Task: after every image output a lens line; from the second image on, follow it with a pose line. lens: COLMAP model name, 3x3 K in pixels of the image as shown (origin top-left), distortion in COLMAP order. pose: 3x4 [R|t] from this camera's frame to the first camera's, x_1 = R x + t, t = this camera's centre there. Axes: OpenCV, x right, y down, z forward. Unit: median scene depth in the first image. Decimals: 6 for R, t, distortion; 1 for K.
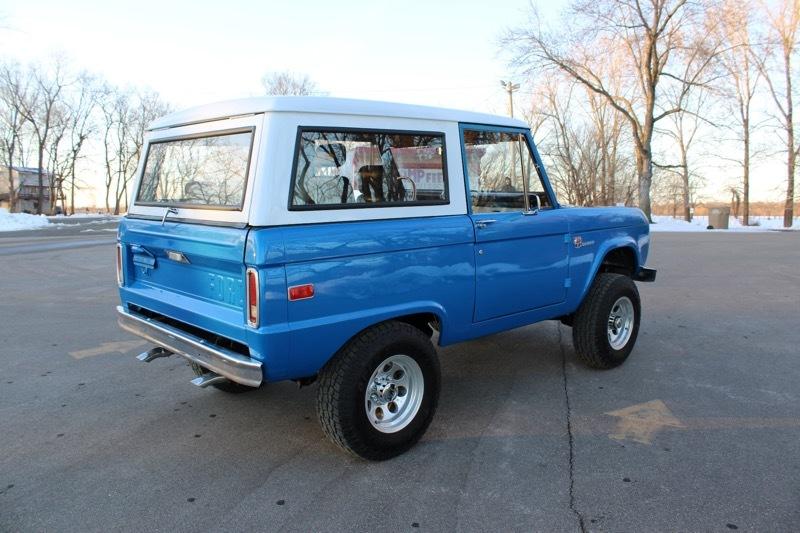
lens RADIAL K [[660.8, 0, 399.4], [0, 660.8, 259.6], [0, 0, 1]] dist [-0.114468, 0.074531]
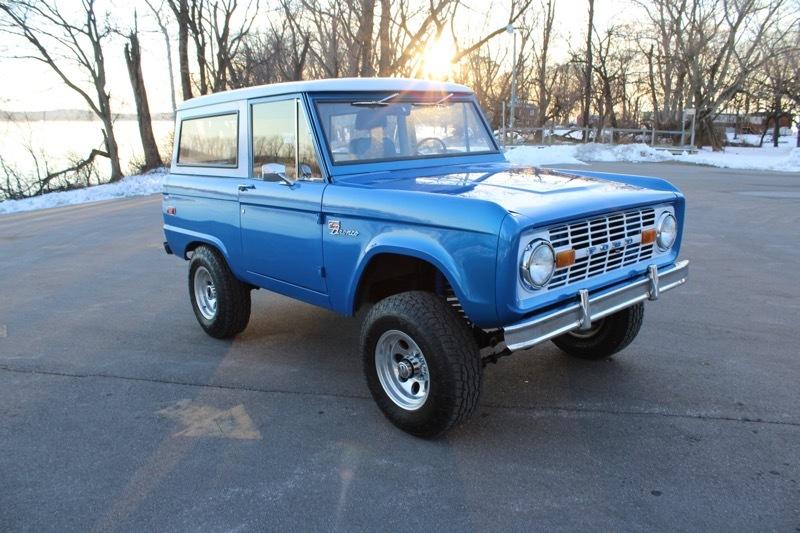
lens RADIAL K [[653.9, 0, 400.0], [0, 653.9, 266.5], [0, 0, 1]] dist [-0.095788, 0.010204]
pose [[-0.041907, 0.210825, -0.976625, 1.090533], [-0.091415, 0.972575, 0.213874, -0.162428], [0.994931, 0.098241, -0.021486, 1.142982]]
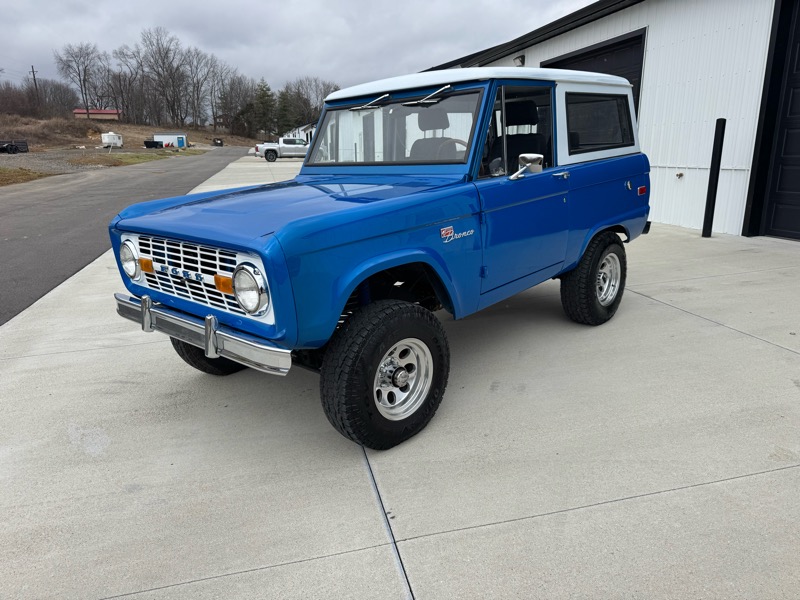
lens RADIAL K [[560.1, 0, 397.5], [0, 560.1, 304.0], [0, 0, 1]] dist [0.059412, -0.067318]
pose [[-0.996910, 0.072607, -0.029982, 0.127484], [0.054478, 0.914004, 0.402032, -0.256107], [0.056594, 0.399156, -0.915135, 1.968465]]
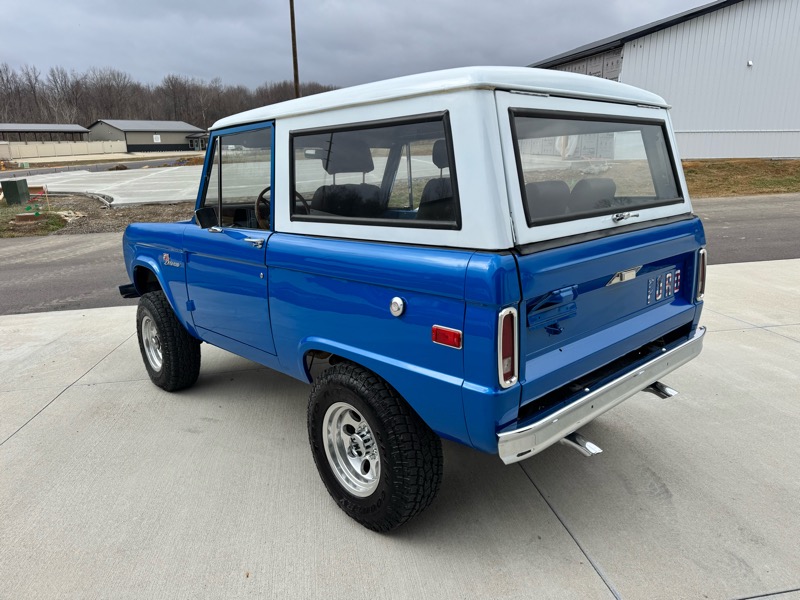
lens RADIAL K [[568.3, 0, 407.5], [0, 568.3, 291.5], [0, 0, 1]] dist [0.003925, 0.000401]
pose [[0.009986, -0.200427, 0.979658, -0.790373], [0.162974, 0.966933, 0.196163, -0.127397], [-0.986580, 0.157700, 0.042321, 0.962266]]
